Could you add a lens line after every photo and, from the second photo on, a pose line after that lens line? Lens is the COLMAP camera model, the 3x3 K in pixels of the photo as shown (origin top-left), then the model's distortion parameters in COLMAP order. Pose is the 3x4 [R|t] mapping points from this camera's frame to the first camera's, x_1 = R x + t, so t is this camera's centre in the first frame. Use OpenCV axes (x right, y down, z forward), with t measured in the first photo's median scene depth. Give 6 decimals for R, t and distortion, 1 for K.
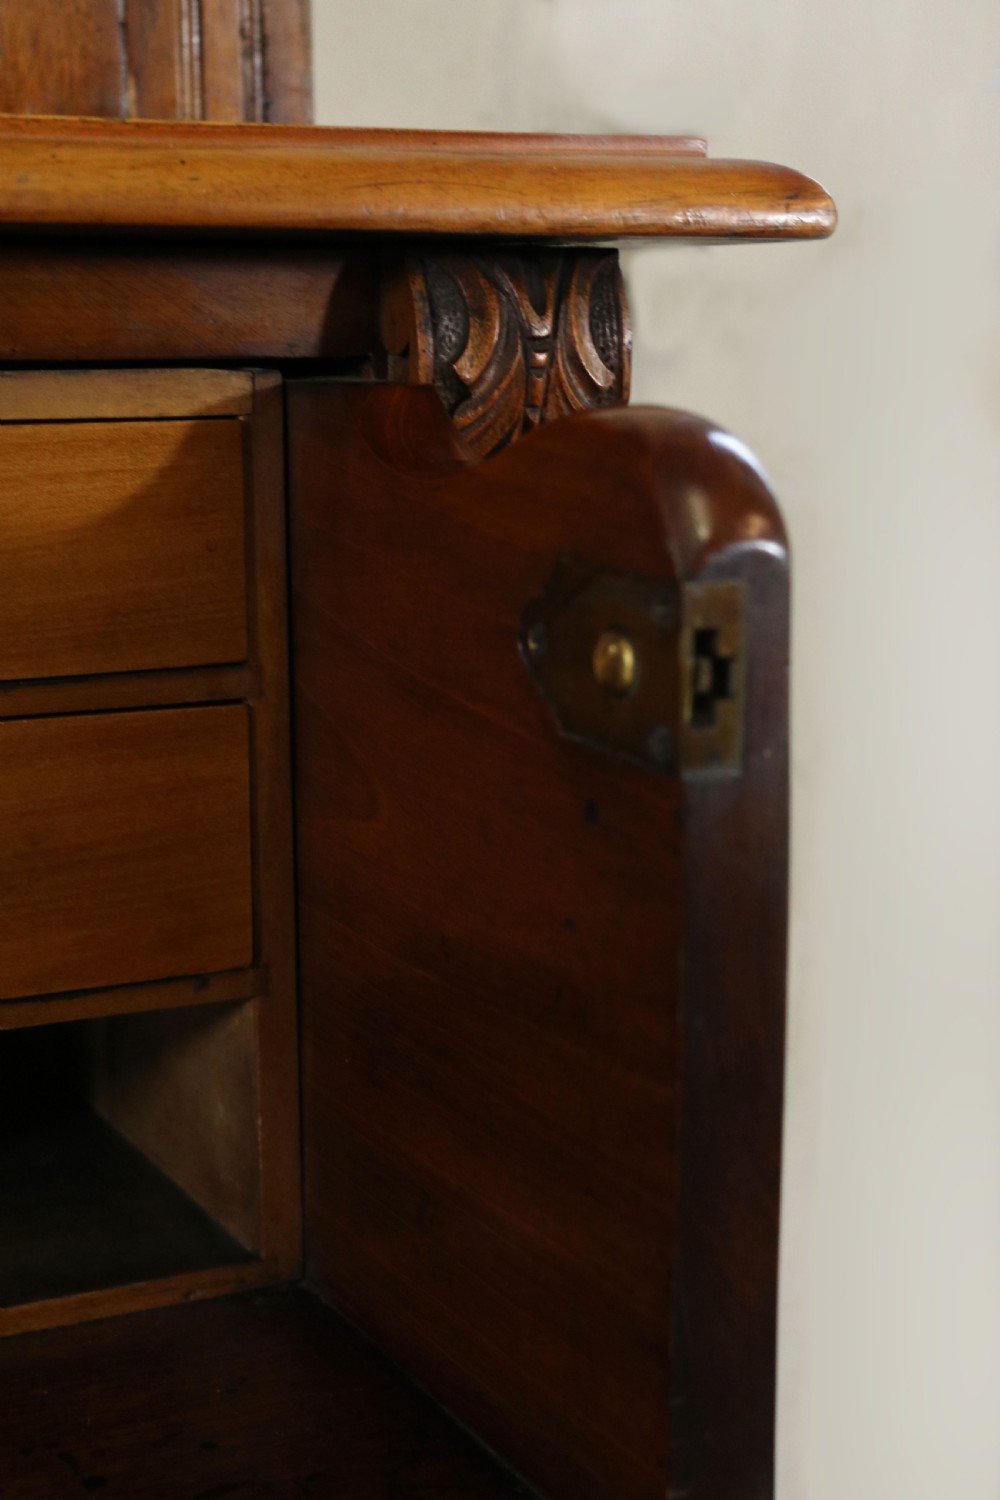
lens RADIAL K [[2567.2, 0, 500.0], [0, 2567.2, 750.0], [0, 0, 1]] dist [0.062228, 0.160584]
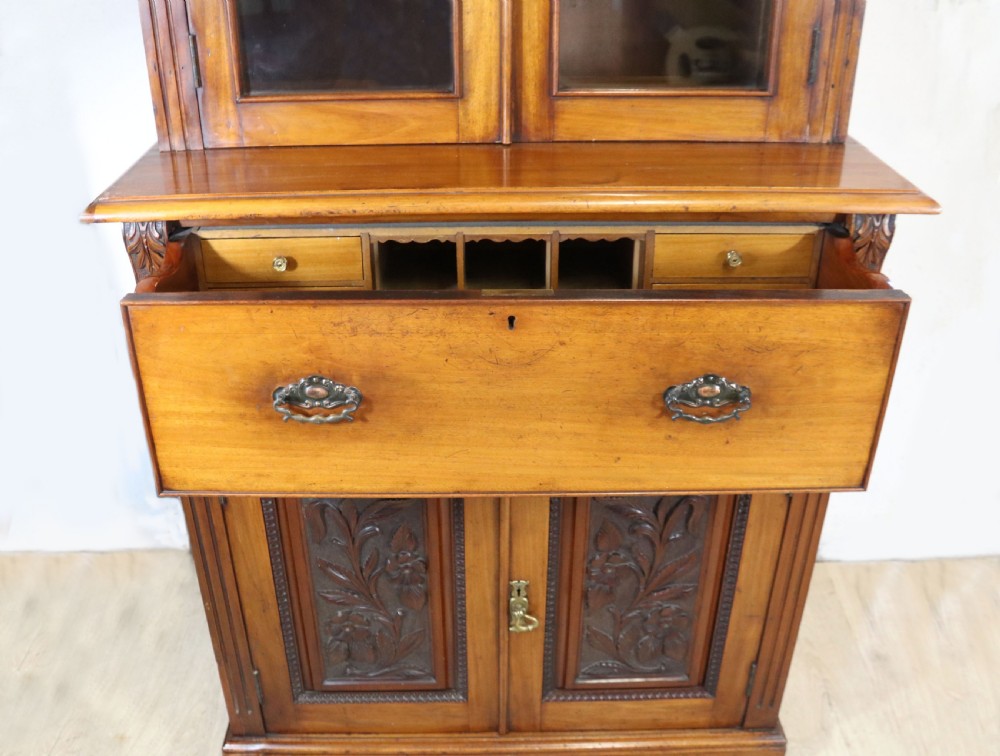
lens RADIAL K [[953.0, 0, 460.7], [0, 953.0, 357.4], [0, 0, 1]] dist [-0.180435, 0.111672]
pose [[0.890878, 0.206507, -0.404587, 0.073142], [-0.069889, 0.942394, 0.327122, -0.459874], [0.448833, -0.263150, 0.853991, -1.018710]]
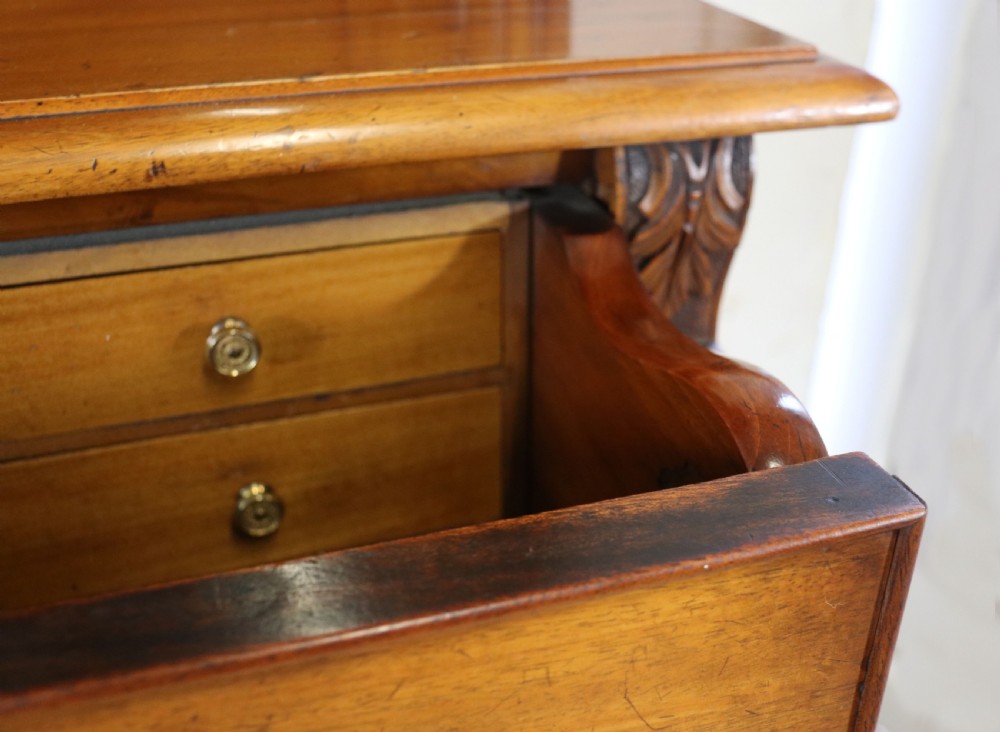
lens RADIAL K [[1150.0, 0, 543.3], [0, 1150.0, 366.7], [0, 0, 1]] dist [-0.057773, 0.004659]
pose [[0.992442, 0.076903, -0.095633, -0.001445], [-0.042927, 0.947610, 0.316531, -0.271361], [0.114965, -0.310033, 0.943749, 0.303059]]
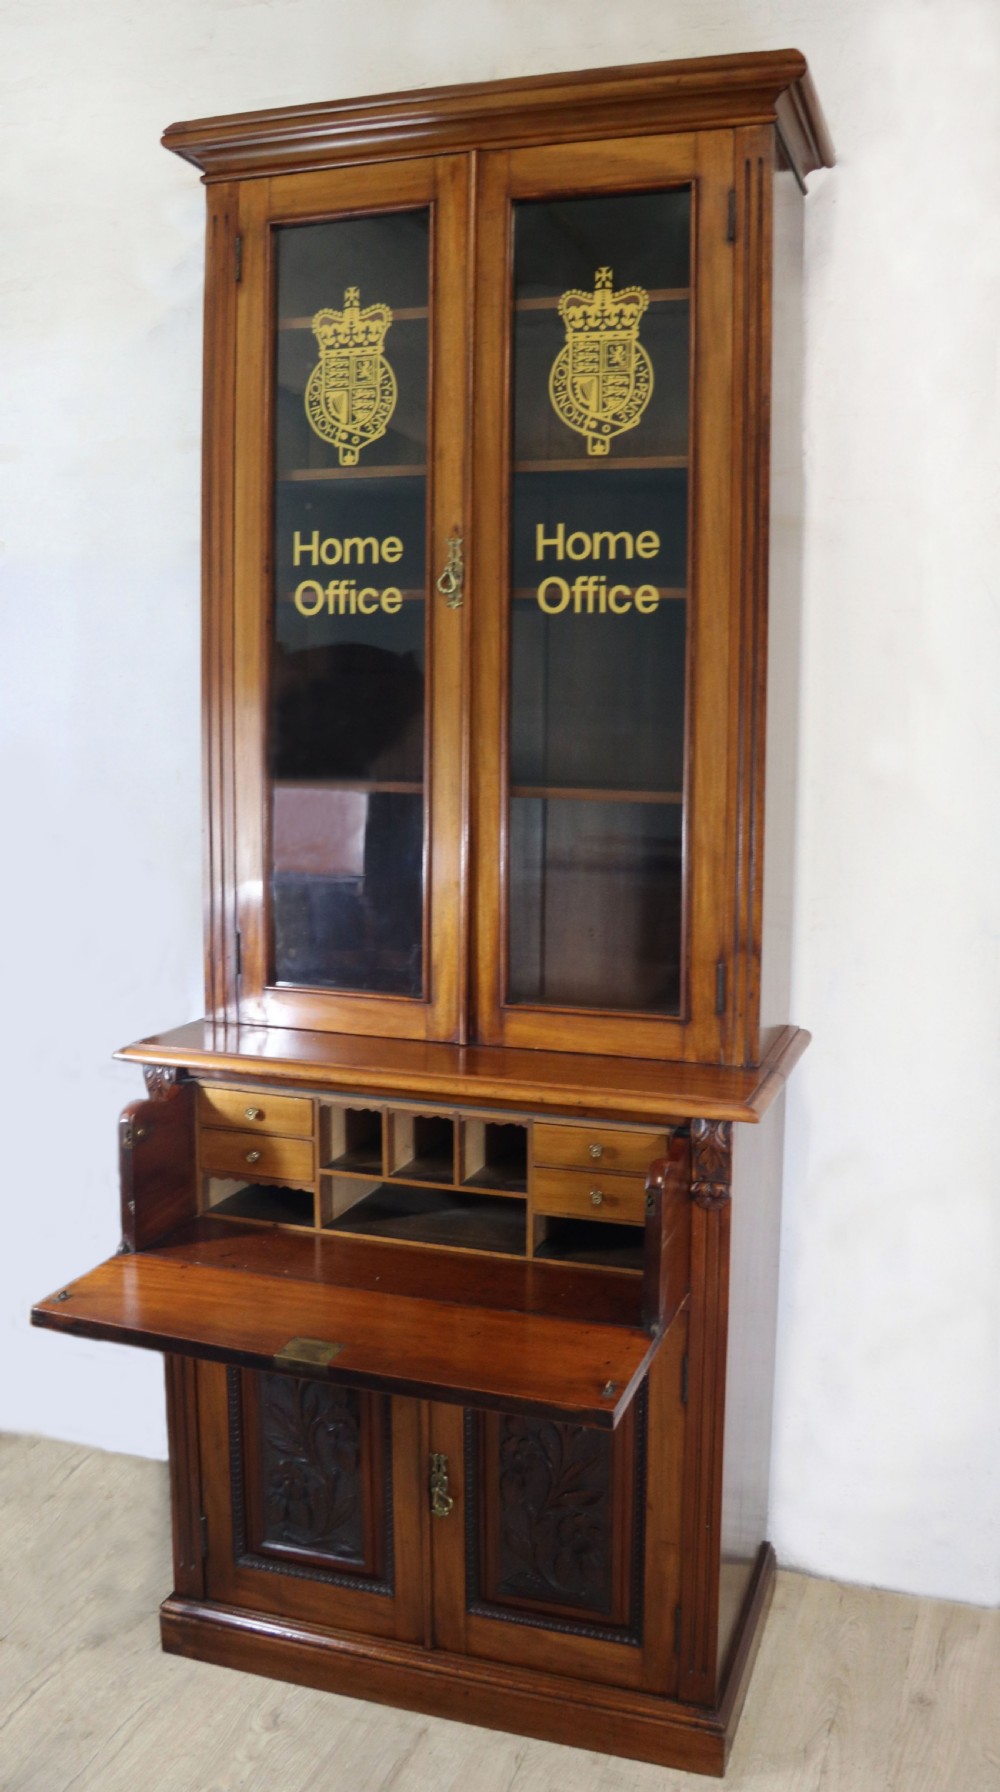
lens RADIAL K [[1467.5, 0, 566.8], [0, 1467.5, 855.7], [0, 0, 1]] dist [-0.175458, 0.115799]
pose [[0.724271, 0.078986, -0.684977, 2.020446], [-0.140386, 0.989501, -0.034339, -0.627345], [0.675073, 0.121032, 0.727755, -1.741632]]
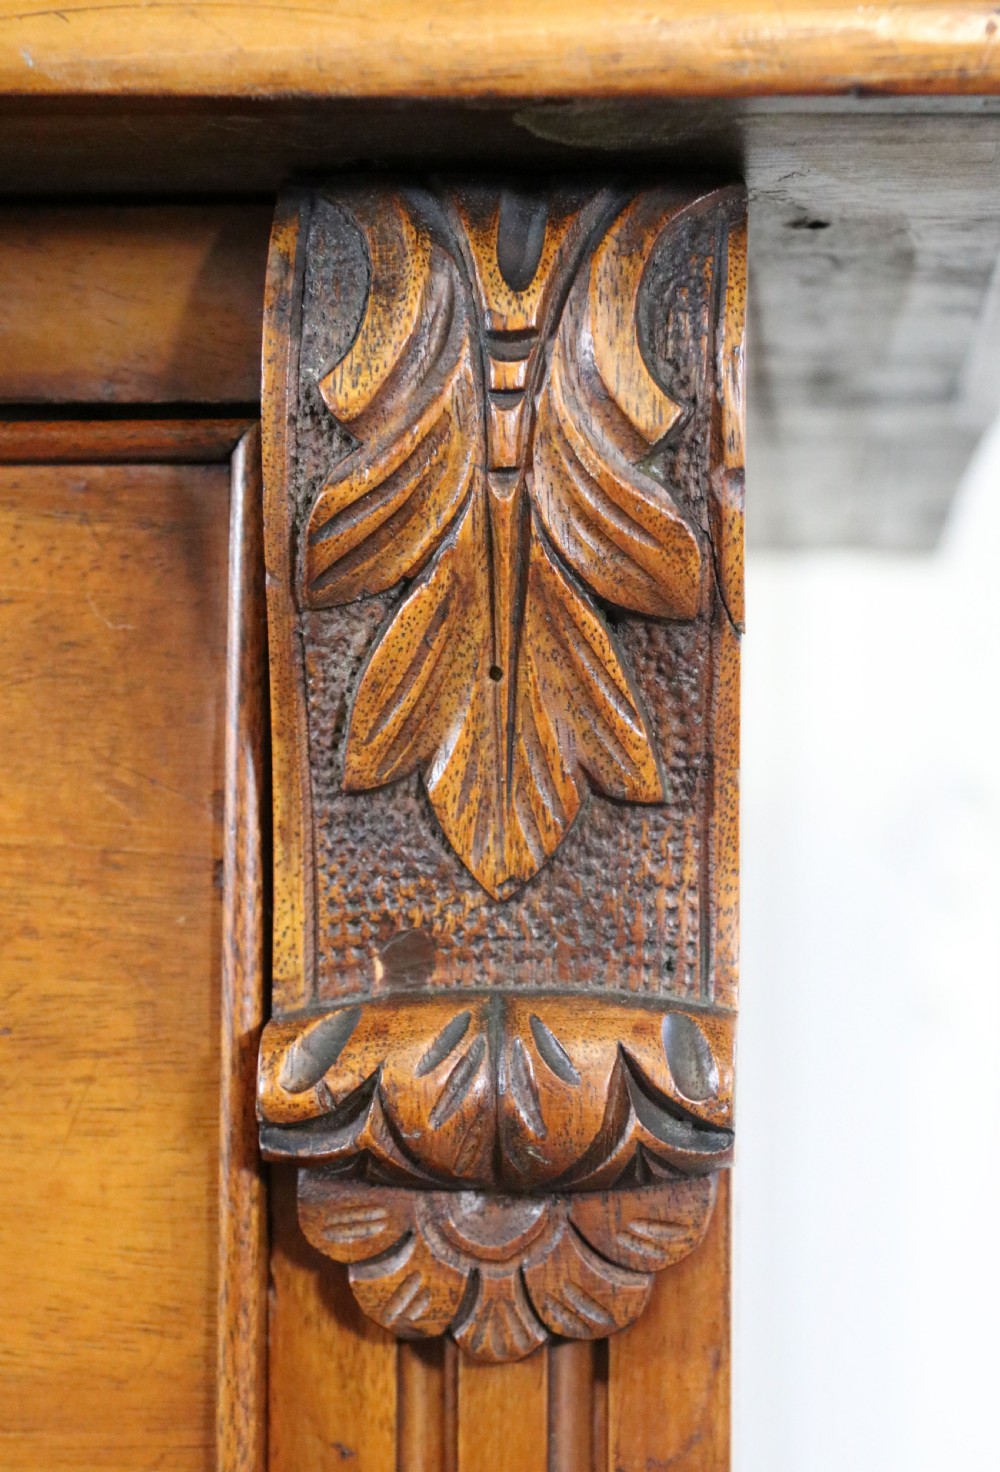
lens RADIAL K [[3265.5, 0, 500.8], [0, 3265.5, 716.7], [0, 0, 1]] dist [0.021308, -0.283926]
pose [[0.844944, -0.012571, -0.534706, 0.352623], [-0.111881, 0.973453, -0.199680, 0.038897], [0.523022, 0.228542, 0.821107, 0.497751]]
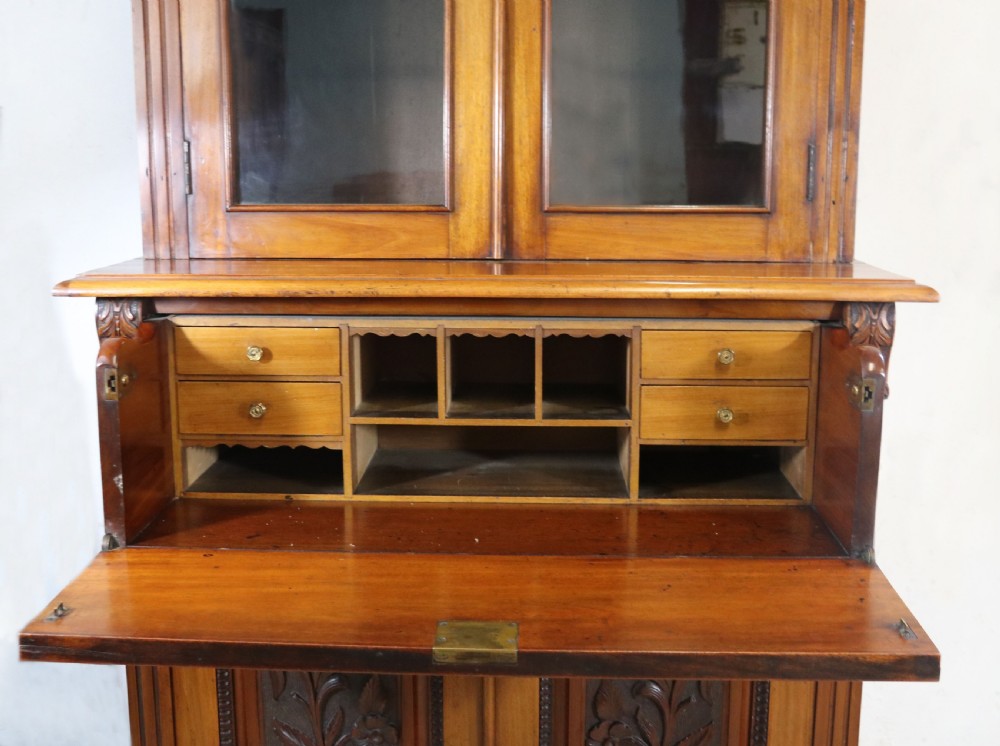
lens RADIAL K [[1173.6, 0, 496.8], [0, 1173.6, 358.0], [0, 0, 1]] dist [-0.098665, 0.035862]
pose [[0.880221, 0.090235, -0.465906, 0.424500], [-0.091676, 0.995596, 0.019623, -0.064376], [0.465624, 0.025440, 0.884617, -1.309525]]
